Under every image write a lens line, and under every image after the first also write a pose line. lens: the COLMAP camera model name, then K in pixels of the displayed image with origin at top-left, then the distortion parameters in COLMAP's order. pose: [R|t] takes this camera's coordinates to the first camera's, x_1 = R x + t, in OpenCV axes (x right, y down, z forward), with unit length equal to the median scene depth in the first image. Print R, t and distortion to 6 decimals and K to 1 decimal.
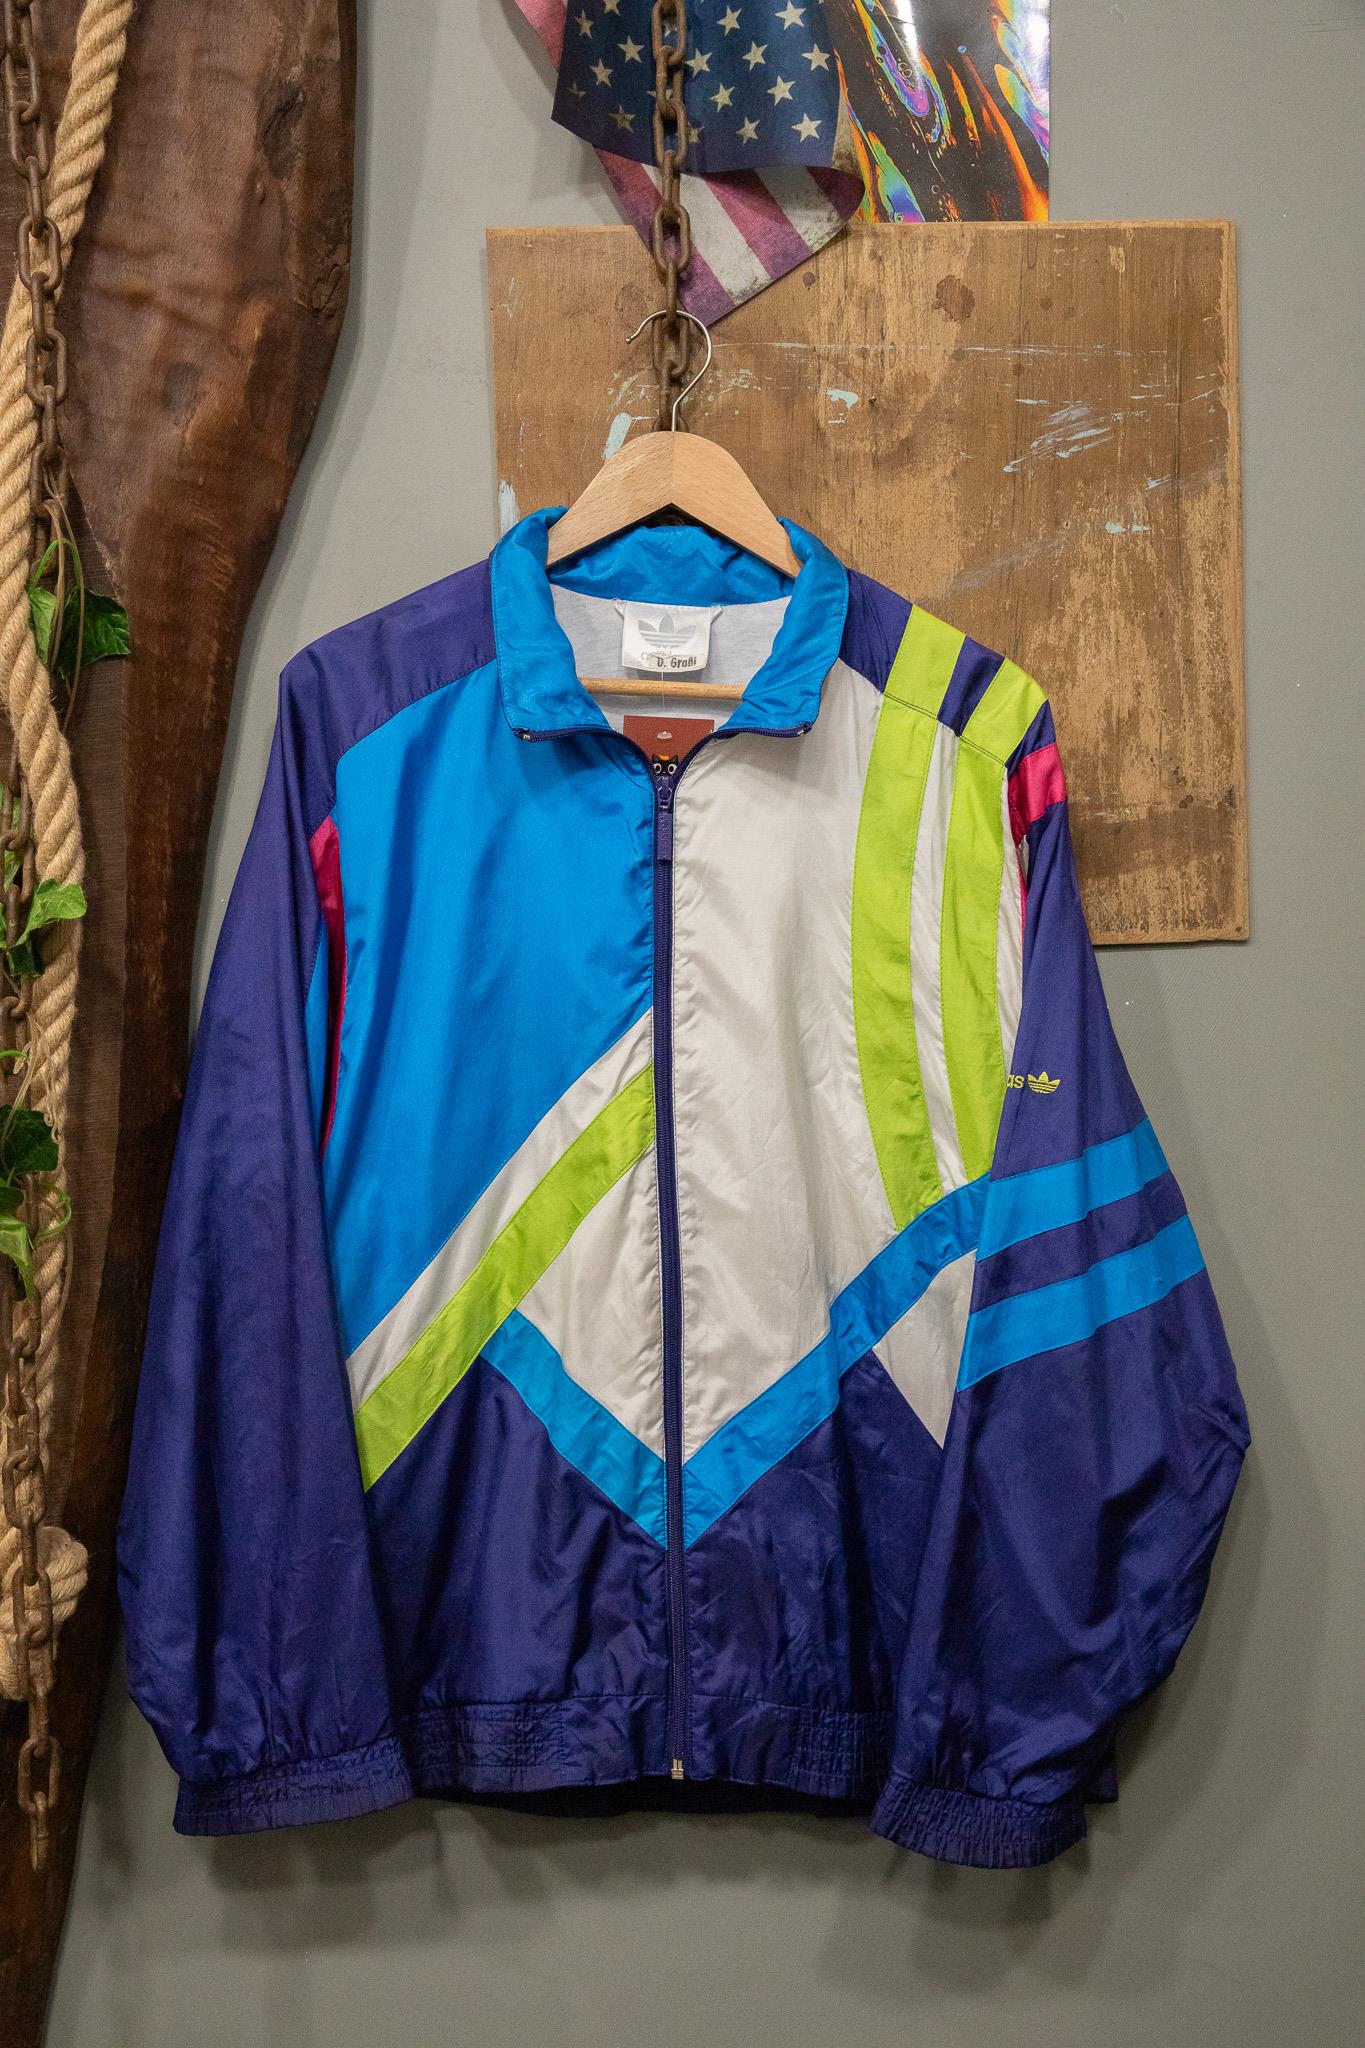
lens RADIAL K [[2432.5, 0, 674.4], [0, 2432.5, 1065.3], [0, 0, 1]] dist [0.010772, 0.000000]
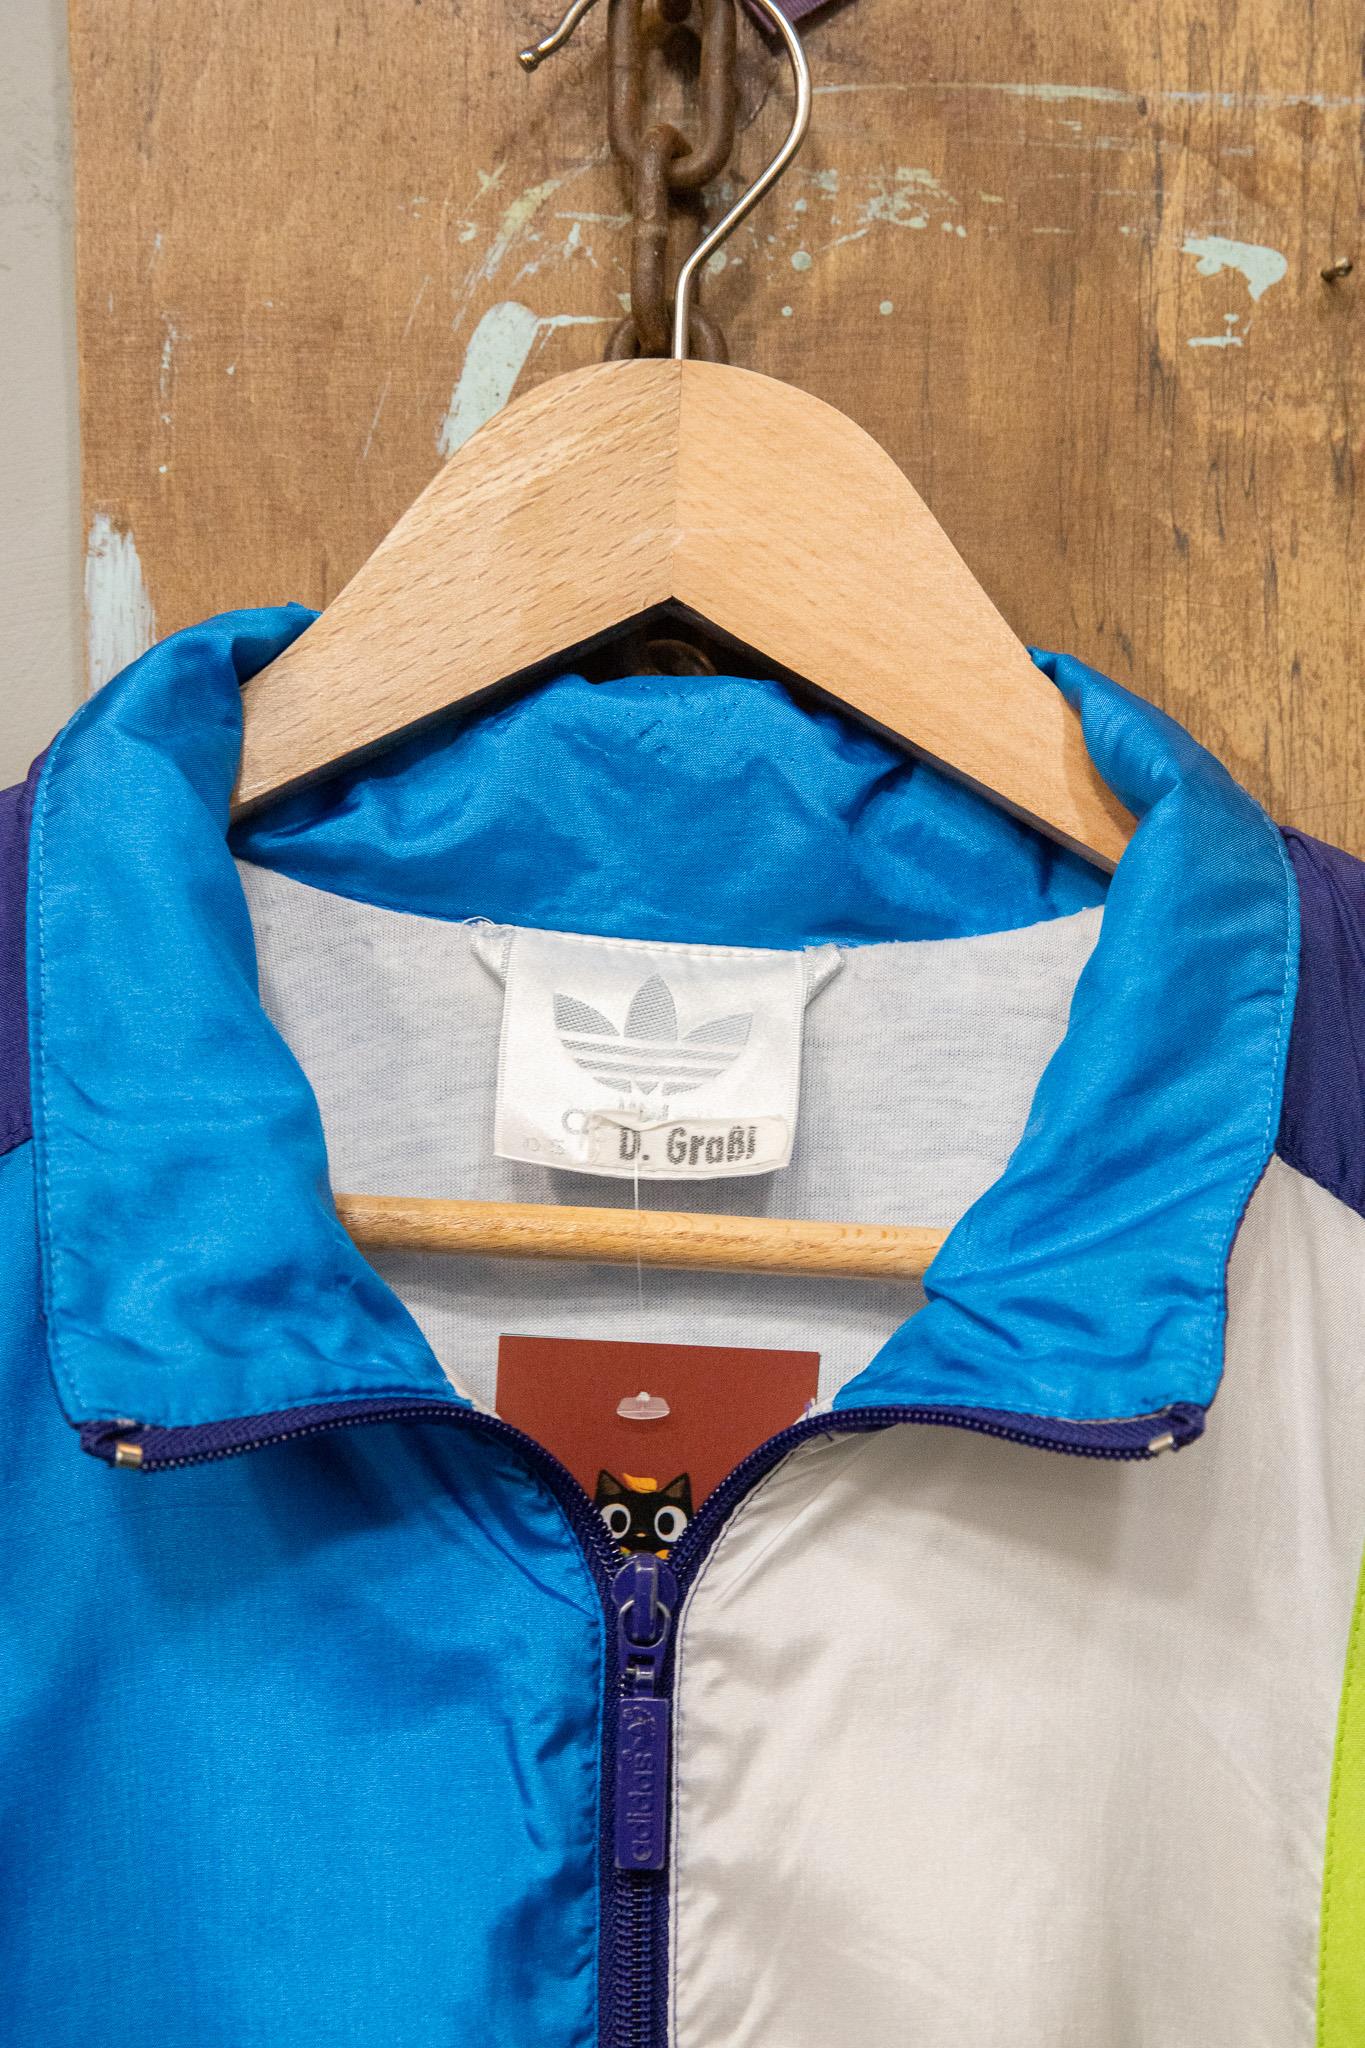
lens RADIAL K [[4032.2, 0, 692.7], [0, 4032.2, 1022.3], [0, 0, 1]] dist [0.164570, 0.000000]
pose [[0.999668, 0.008875, 0.024175, -0.010019], [-0.005653, 0.991471, -0.130207, -0.118543], [-0.025125, 0.130027, 0.991192, 0.530215]]
